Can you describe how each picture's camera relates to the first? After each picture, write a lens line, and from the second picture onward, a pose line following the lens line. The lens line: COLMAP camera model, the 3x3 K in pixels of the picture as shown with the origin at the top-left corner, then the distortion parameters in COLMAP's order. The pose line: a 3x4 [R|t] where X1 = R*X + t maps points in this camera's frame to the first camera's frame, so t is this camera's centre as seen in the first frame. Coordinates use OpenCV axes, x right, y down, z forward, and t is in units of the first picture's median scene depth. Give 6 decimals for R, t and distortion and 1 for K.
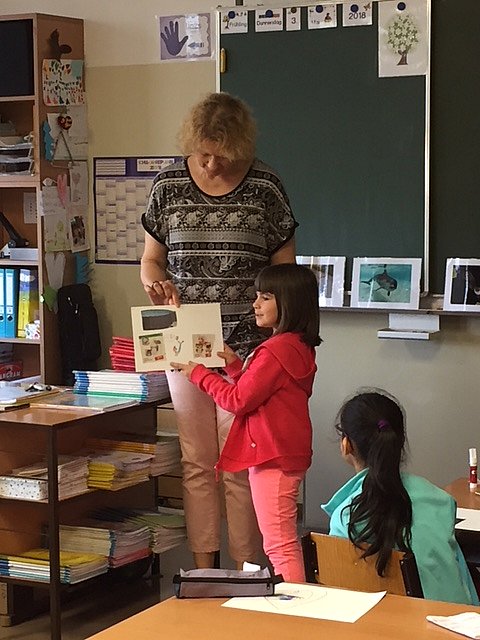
lens RADIAL K [[1496.3, 0, 240.0], [0, 1496.3, 320.0], [0, 0, 1]] dist [0.017680, 0.254233]
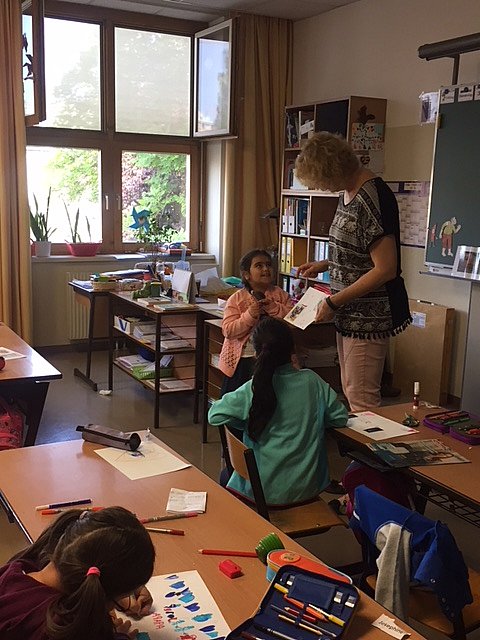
lens RADIAL K [[756.5, 0, 240.0], [0, 756.5, 320.0], [0, 0, 1]] dist [0.002703, 0.009484]
pose [[0.848080, 0.118675, -0.516408, 0.240161], [-0.084992, 0.992444, 0.088492, -0.014829], [0.523008, -0.031157, 0.851758, 0.184377]]
